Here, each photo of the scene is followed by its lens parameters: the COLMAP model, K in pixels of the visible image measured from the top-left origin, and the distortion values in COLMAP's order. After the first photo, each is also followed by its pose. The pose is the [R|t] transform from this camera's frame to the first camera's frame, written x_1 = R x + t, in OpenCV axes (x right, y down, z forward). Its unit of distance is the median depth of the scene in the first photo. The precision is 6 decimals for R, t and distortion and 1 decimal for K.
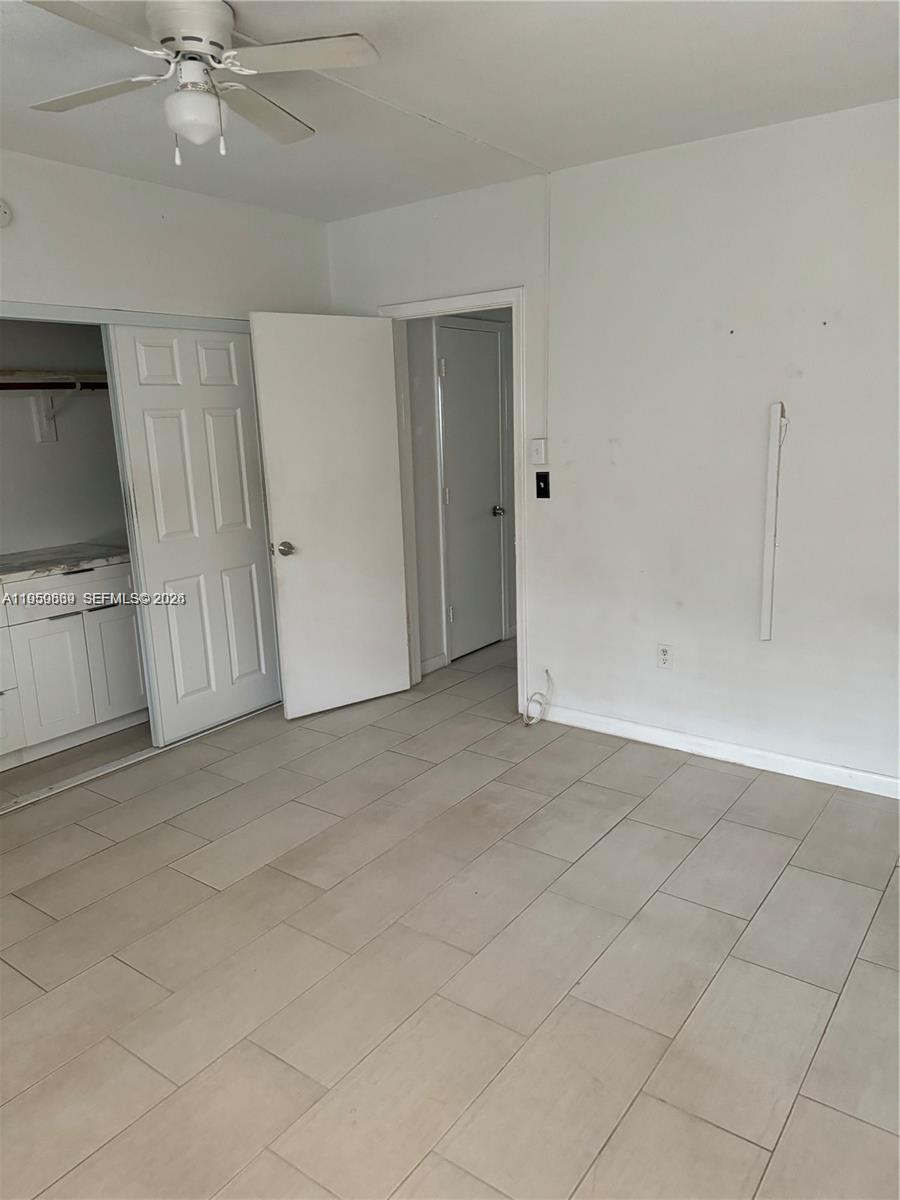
lens RADIAL K [[840.7, 0, 450.5], [0, 840.7, 600.3], [0, 0, 1]] dist [0.043108, -0.013492]
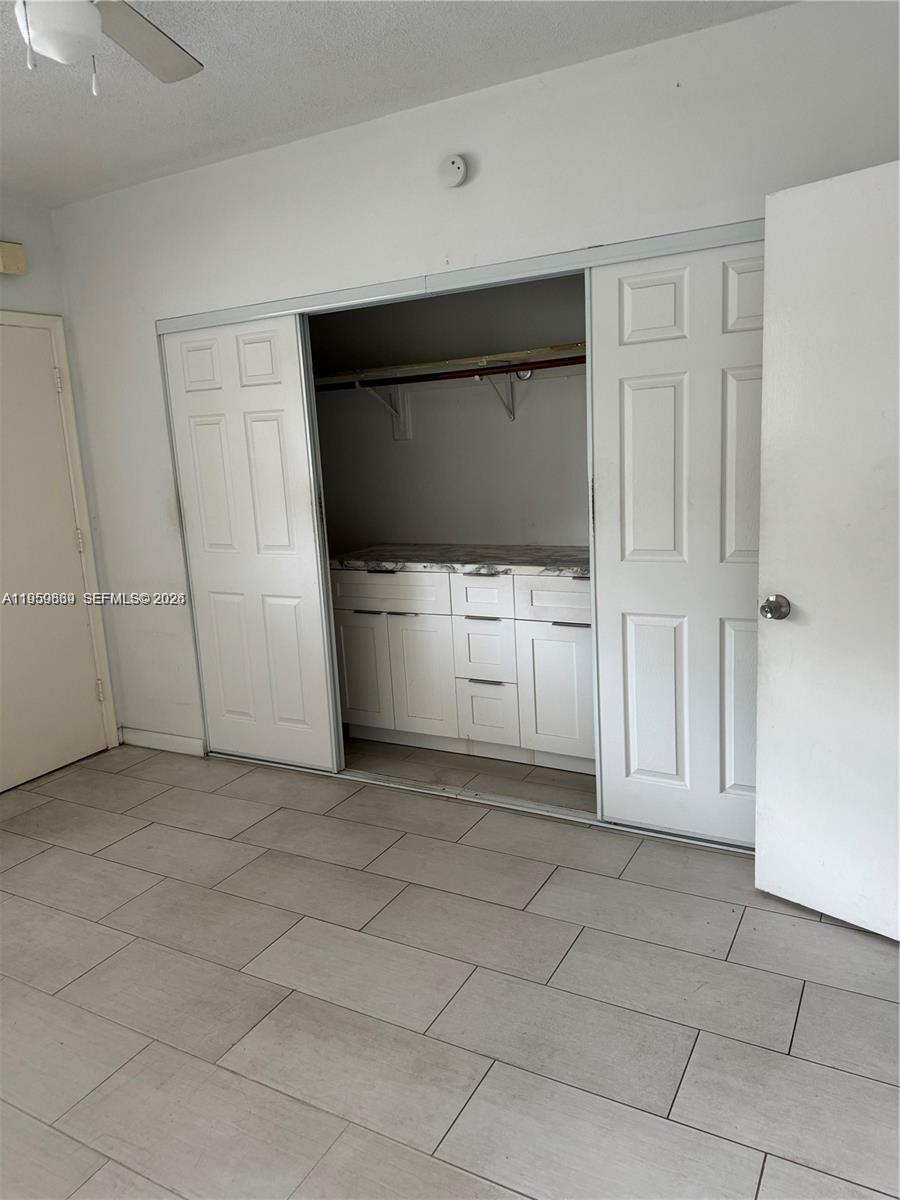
lens RADIAL K [[840.7, 0, 450.2], [0, 840.7, 601.2], [0, 0, 1]] dist [0.043108, -0.013492]
pose [[0.133456, 0.211168, -0.968296, 0.359200], [-0.170579, 0.967349, 0.187452, -0.146759], [0.976264, 0.140155, 0.165119, 0.741534]]
